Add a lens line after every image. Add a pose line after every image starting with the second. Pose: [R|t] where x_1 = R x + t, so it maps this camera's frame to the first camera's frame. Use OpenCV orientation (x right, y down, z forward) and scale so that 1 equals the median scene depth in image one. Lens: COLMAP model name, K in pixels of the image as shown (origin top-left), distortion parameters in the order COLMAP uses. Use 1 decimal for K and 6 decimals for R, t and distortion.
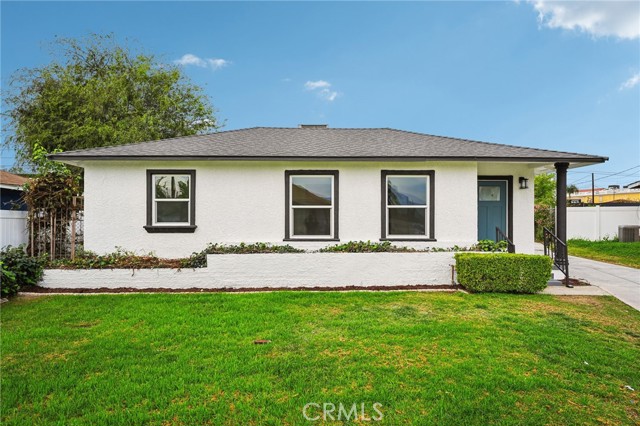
lens RADIAL K [[374.2, 0, 319.7], [0, 374.2, 220.5], [0, 0, 1]] dist [-0.002359, -0.000641]
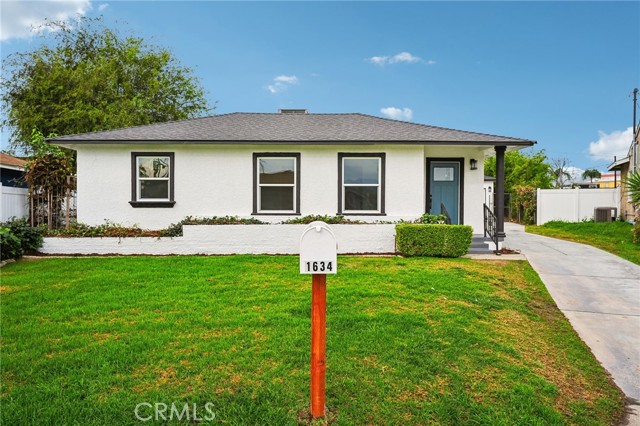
lens RADIAL K [[400.6, 0, 320.0], [0, 400.6, 213.0], [0, 0, 1]] dist [0.003051, 0.000343]
pose [[0.999919, 0.002037, -0.012598, 0.126092], [-0.001856, 0.999896, 0.014307, 0.030496], [0.012626, -0.014283, 0.999818, -0.214160]]
